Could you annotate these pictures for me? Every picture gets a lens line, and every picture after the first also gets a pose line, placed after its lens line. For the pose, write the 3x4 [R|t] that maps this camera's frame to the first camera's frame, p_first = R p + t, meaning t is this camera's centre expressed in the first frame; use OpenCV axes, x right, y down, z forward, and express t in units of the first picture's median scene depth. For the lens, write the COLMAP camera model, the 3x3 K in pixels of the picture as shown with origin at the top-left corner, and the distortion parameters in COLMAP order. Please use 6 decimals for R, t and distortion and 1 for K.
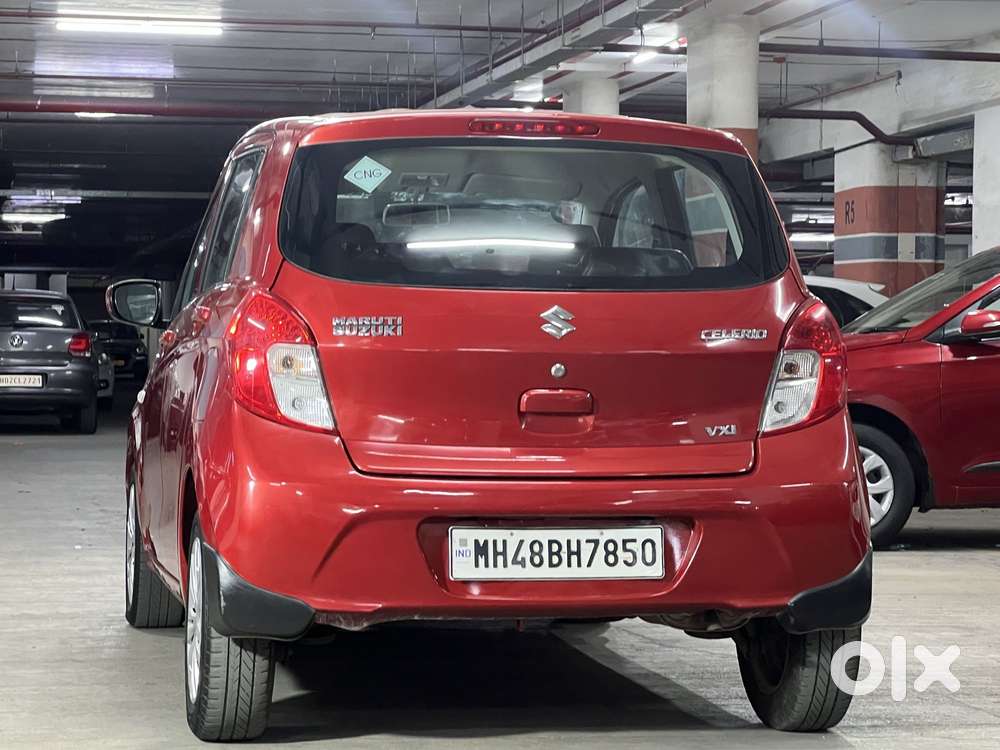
lens RADIAL K [[2740.8, 0, 523.7], [0, 2740.8, 371.4], [0, 0, 1]] dist [0.158451, 0.000000]
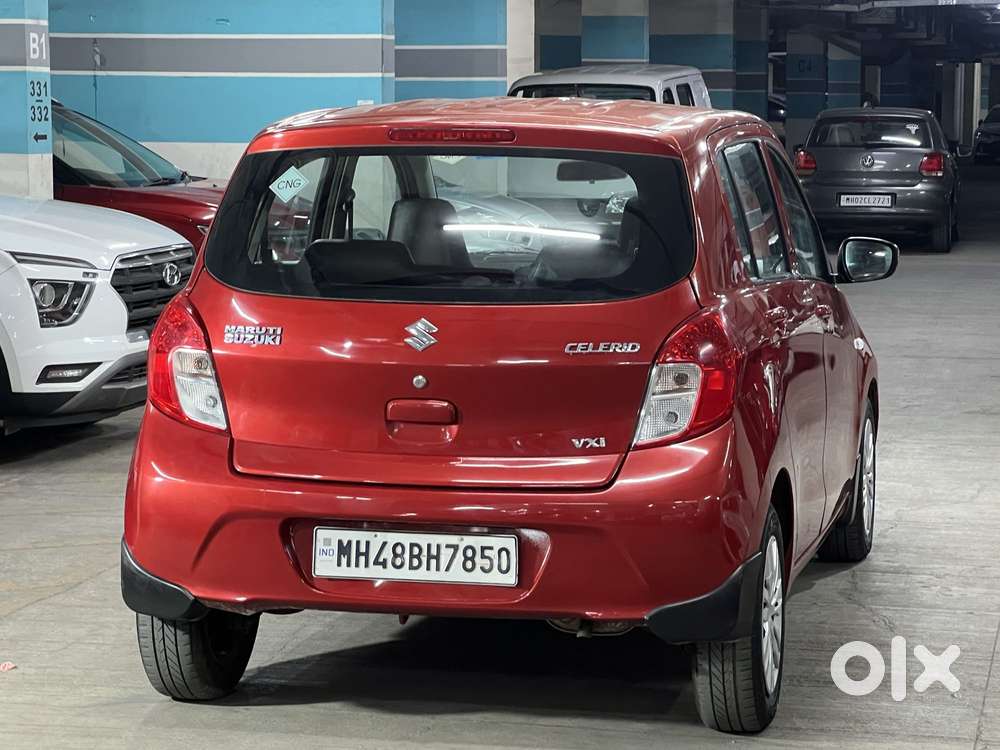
lens RADIAL K [[2740.8, 0, 495.5], [0, 2740.8, 394.1], [0, 0, 1]] dist [0.158451, 0.000000]
pose [[0.905951, 0.041328, -0.421361, 0.467995], [0.000230, 0.995176, 0.098102, -0.095899], [0.423383, -0.088972, 0.901571, 0.074795]]
